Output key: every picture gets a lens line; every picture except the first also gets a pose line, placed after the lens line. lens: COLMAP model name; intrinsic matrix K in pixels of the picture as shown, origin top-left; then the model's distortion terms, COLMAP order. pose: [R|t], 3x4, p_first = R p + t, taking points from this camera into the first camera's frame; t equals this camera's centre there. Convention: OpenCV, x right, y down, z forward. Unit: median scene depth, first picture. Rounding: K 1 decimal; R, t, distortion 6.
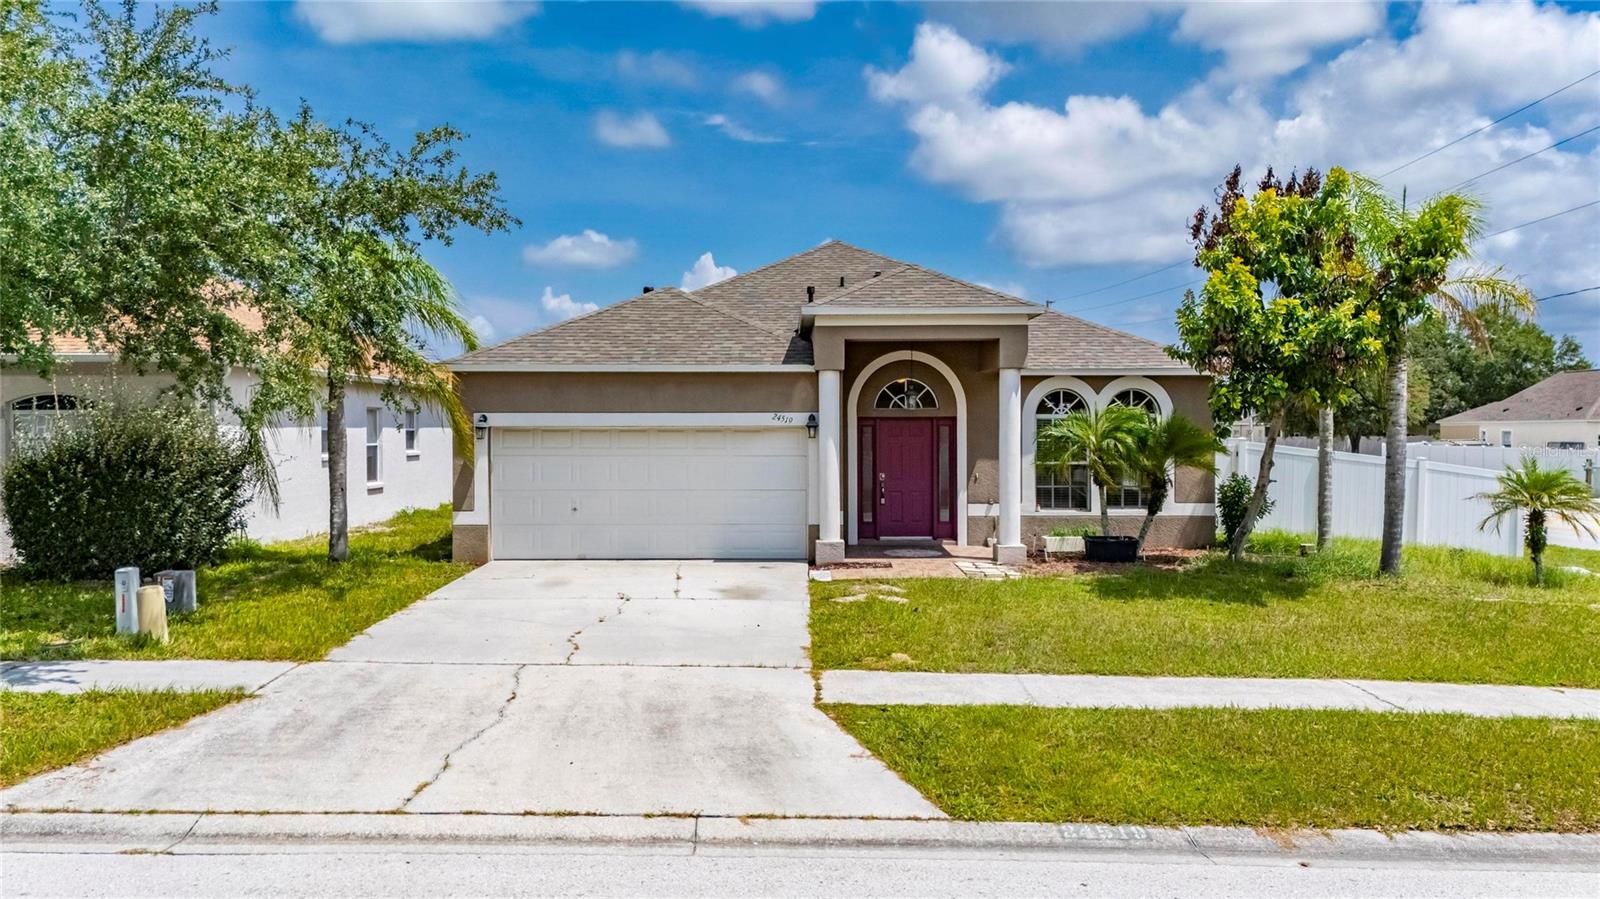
lens RADIAL K [[1195.9, 0, 800.0], [0, 1195.9, 449.5], [0, 0, 1]] dist [0.081796, -0.090433]
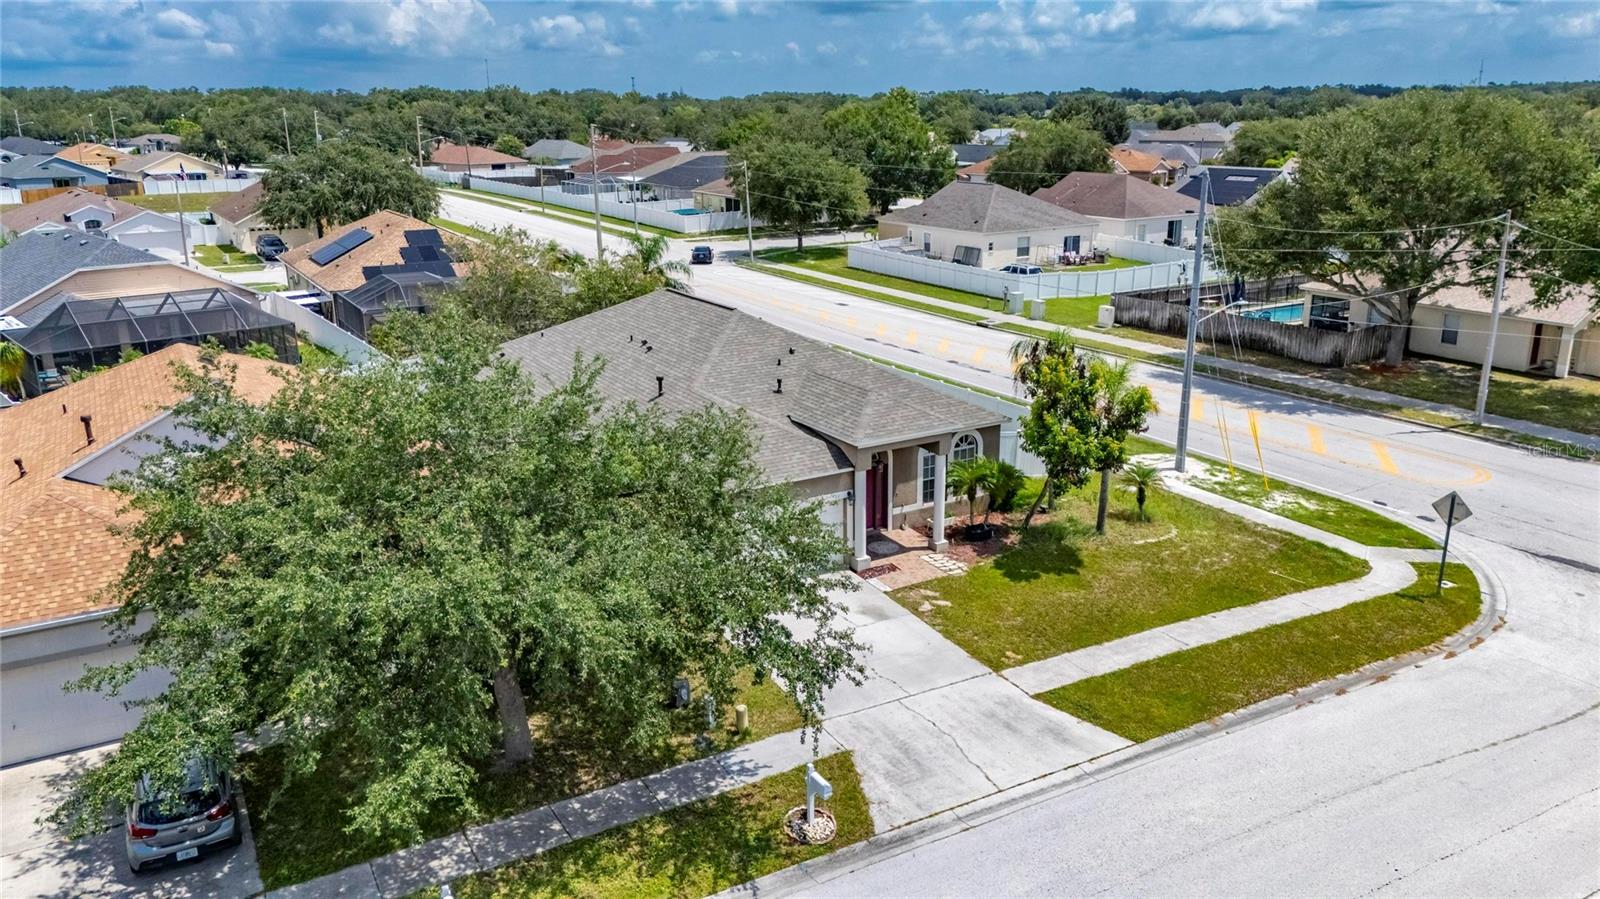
lens RADIAL K [[1174.1, 0, 800.0], [0, 1174.1, 449.5], [0, 0, 1]] dist [0.078001, -0.081677]
pose [[0.866726, -0.146750, 0.476708, -0.944919], [0.013791, 0.962424, 0.271200, -0.606661], [-0.498593, -0.228482, 0.836182, -0.460398]]
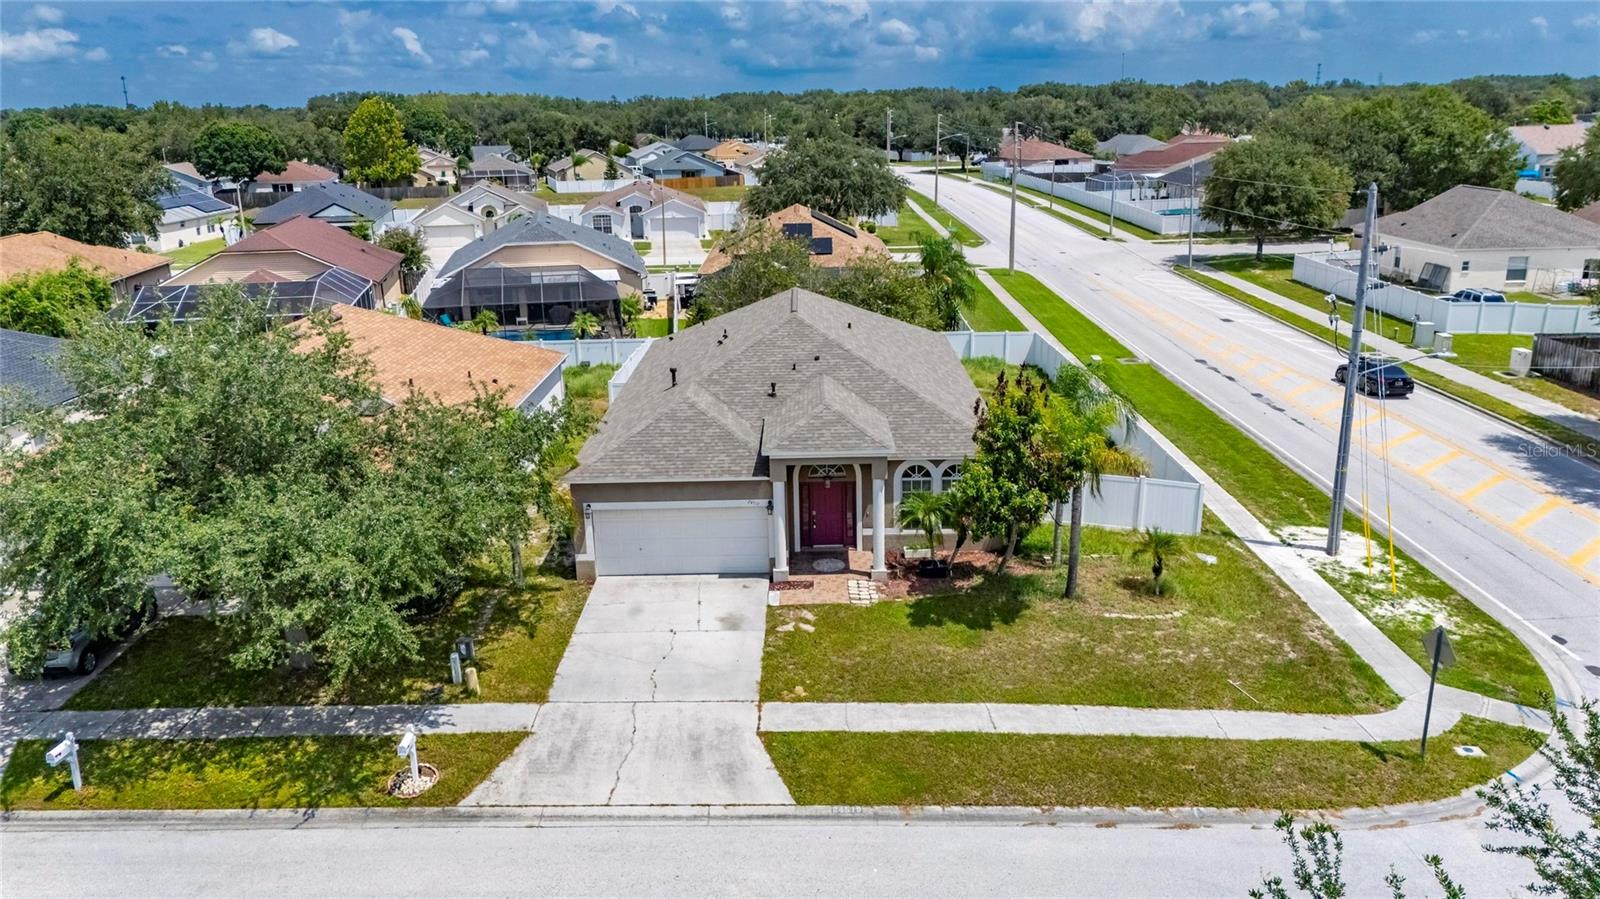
lens RADIAL K [[1174.1, 0, 800.0], [0, 1174.1, 449.5], [0, 0, 1]] dist [0.078001, -0.081677]
pose [[0.999734, -0.014150, -0.018188, 0.093945], [0.018504, 0.963348, 0.267615, -0.608892], [0.013734, -0.267881, 0.963354, -0.722187]]
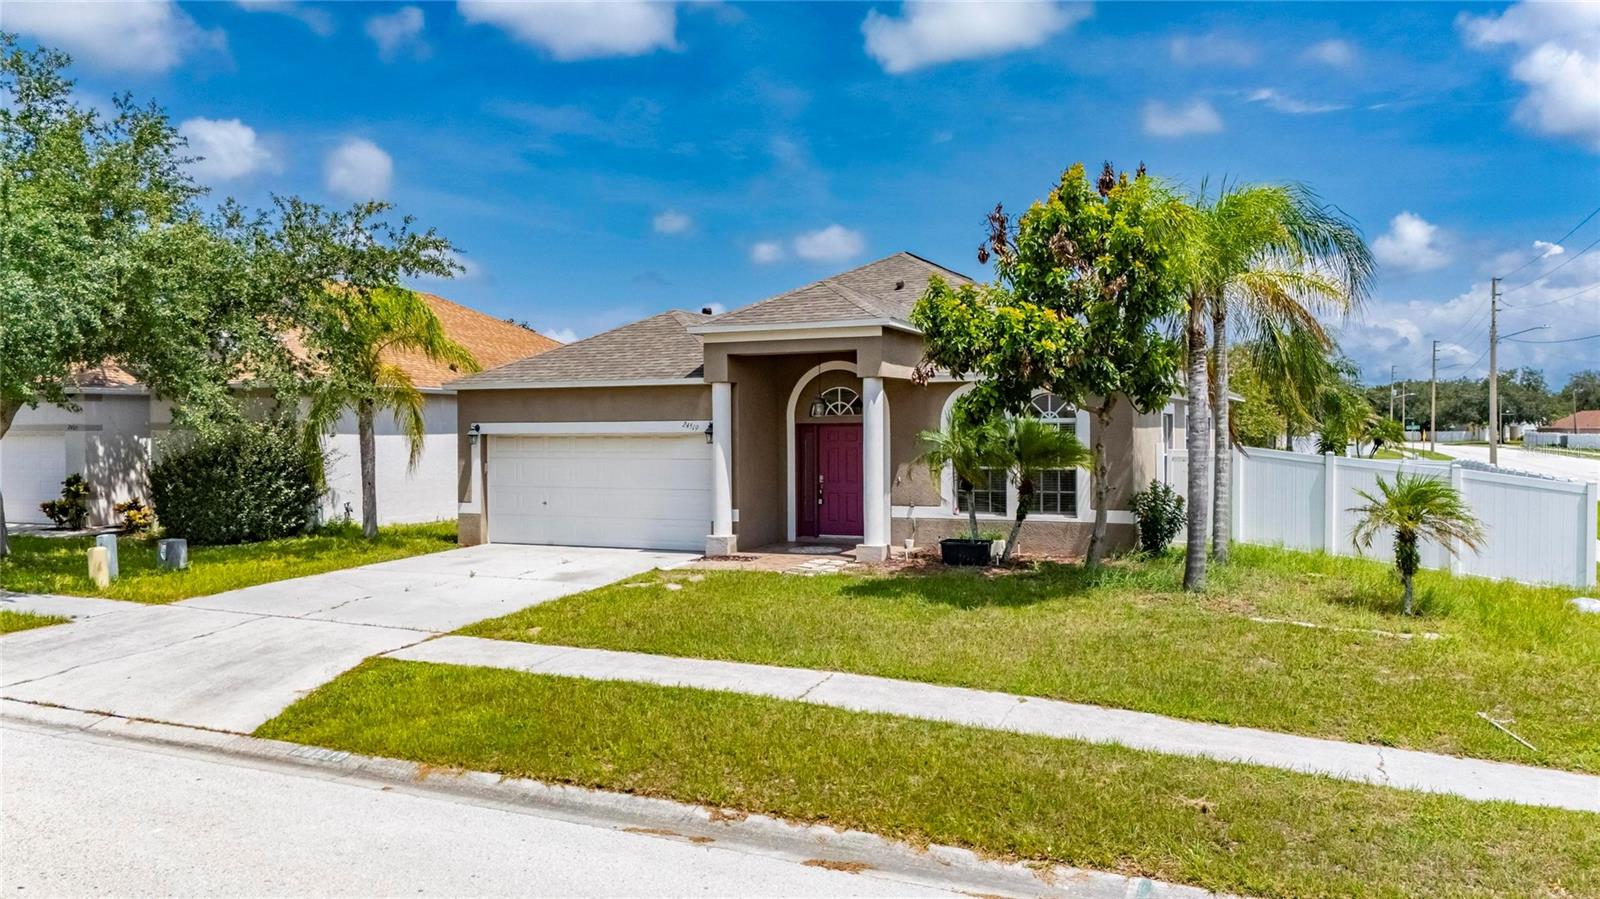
lens RADIAL K [[1195.9, 0, 800.0], [0, 1195.9, 449.5], [0, 0, 1]] dist [0.081796, -0.090433]
pose [[0.907328, 0.001579, -0.420420, 0.586435], [-0.001603, 0.999999, 0.000297, -0.004599], [0.420420, 0.000405, 0.907329, 0.019311]]
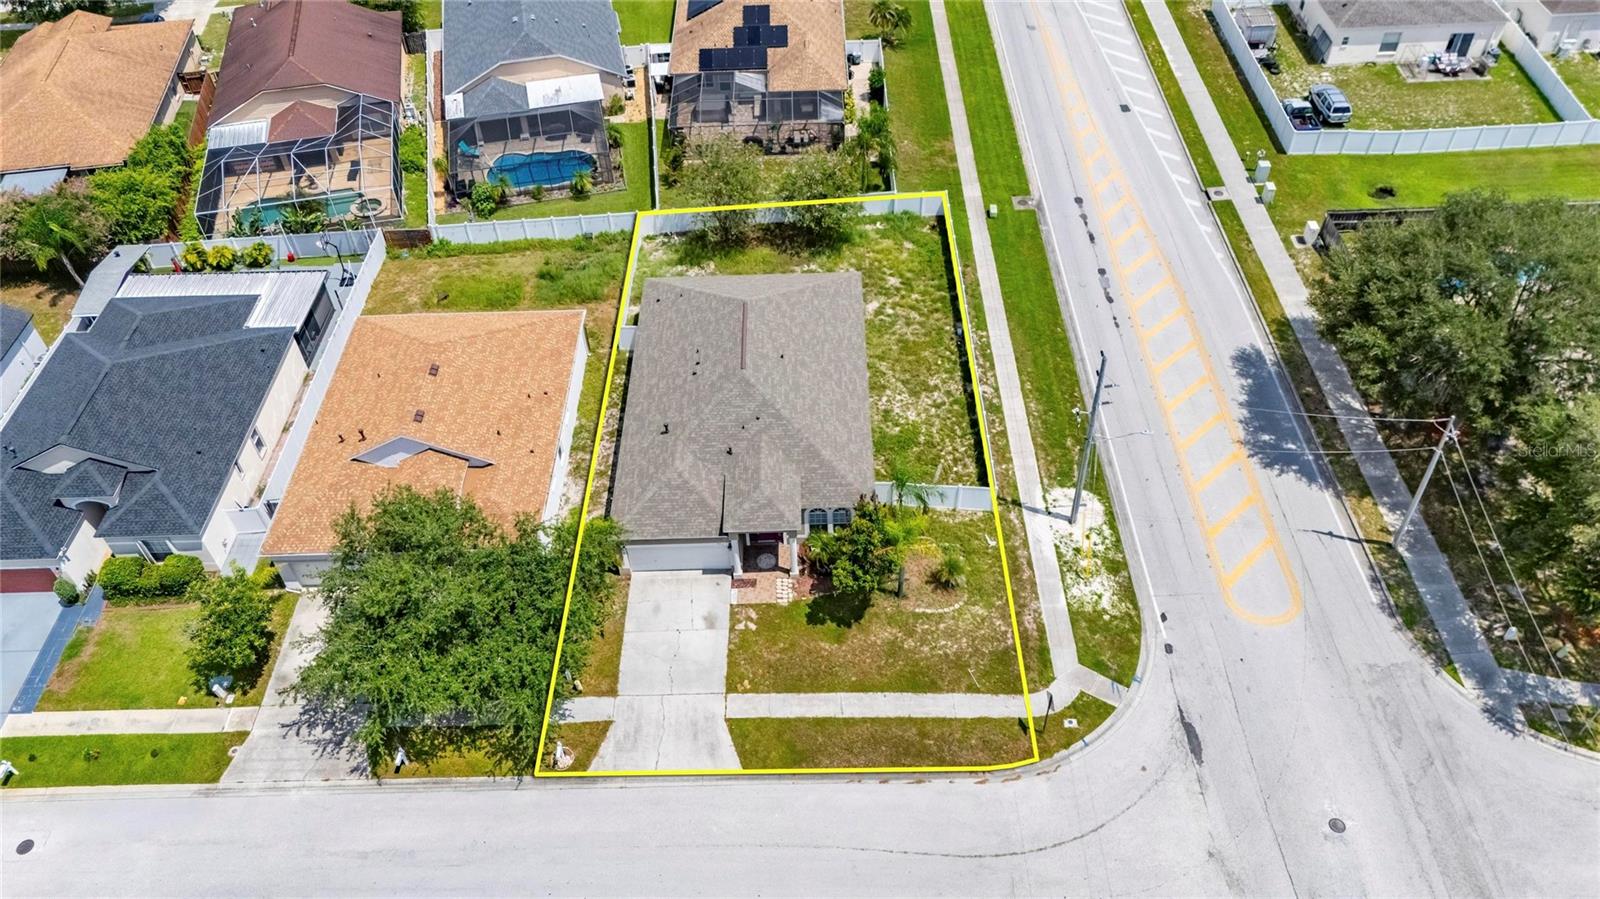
lens RADIAL K [[1174.1, 0, 800.0], [0, 1174.1, 449.5], [0, 0, 1]] dist [0.078001, -0.081677]
pose [[0.999494, -0.020320, -0.024481, 0.286584], [0.031665, 0.709989, 0.703501, -2.458633], [0.003086, -0.703920, 0.710273, -1.036500]]
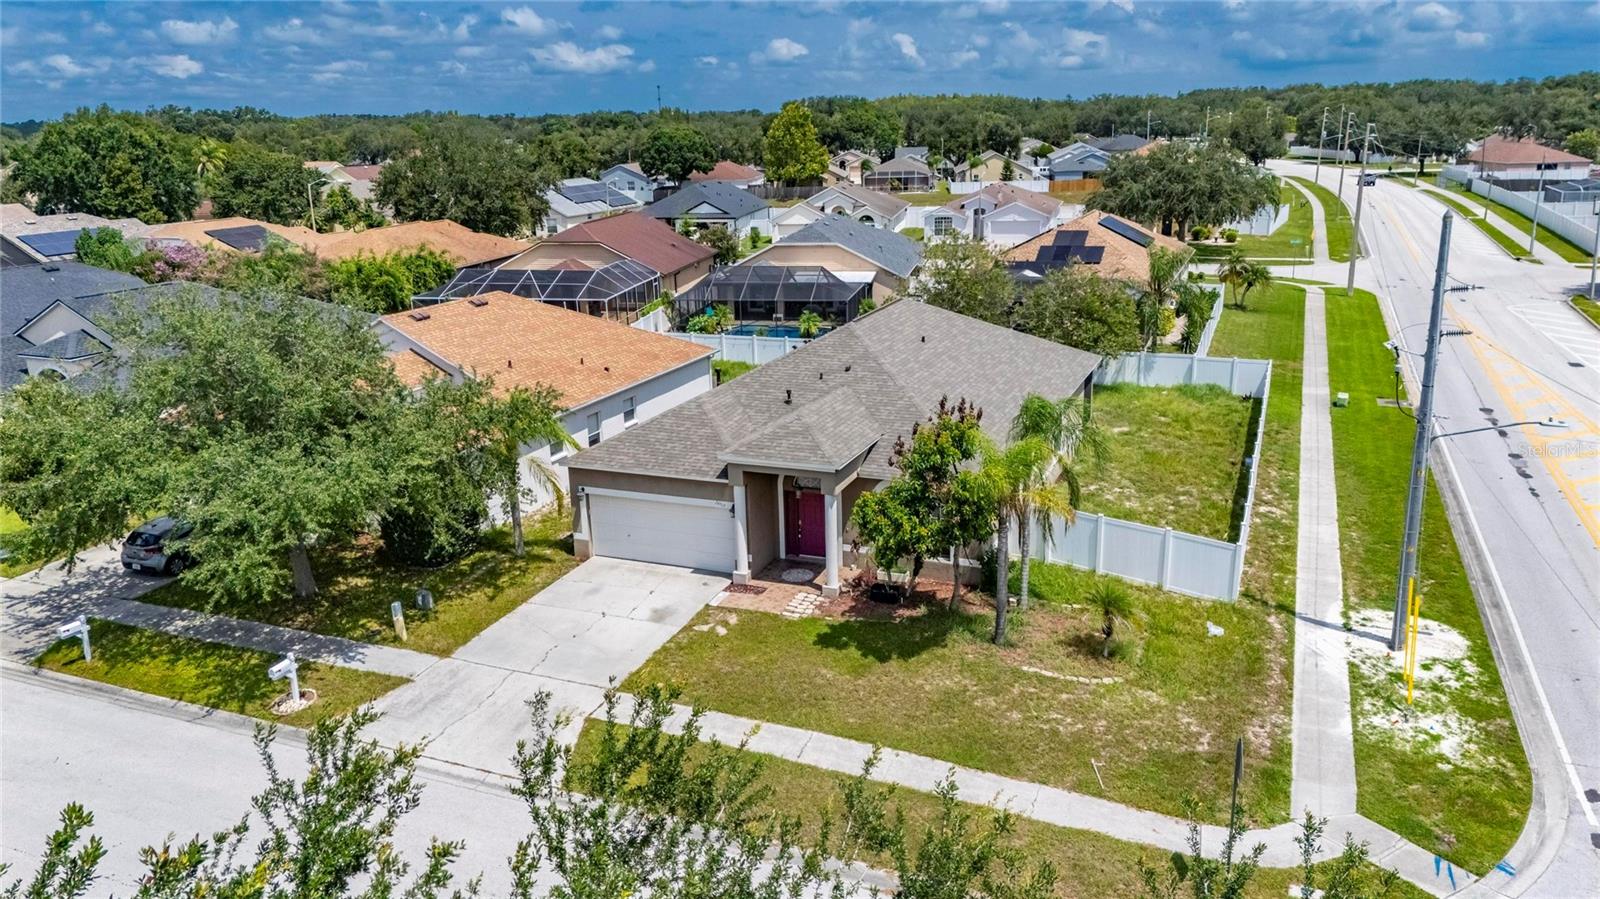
lens RADIAL K [[1174.1, 0, 800.0], [0, 1174.1, 449.5], [0, 0, 1]] dist [0.078001, -0.081677]
pose [[0.919709, 0.085838, -0.383101, 0.834224], [0.018663, 0.965143, 0.261055, -0.613311], [0.392156, -0.247245, 0.886050, -0.573403]]
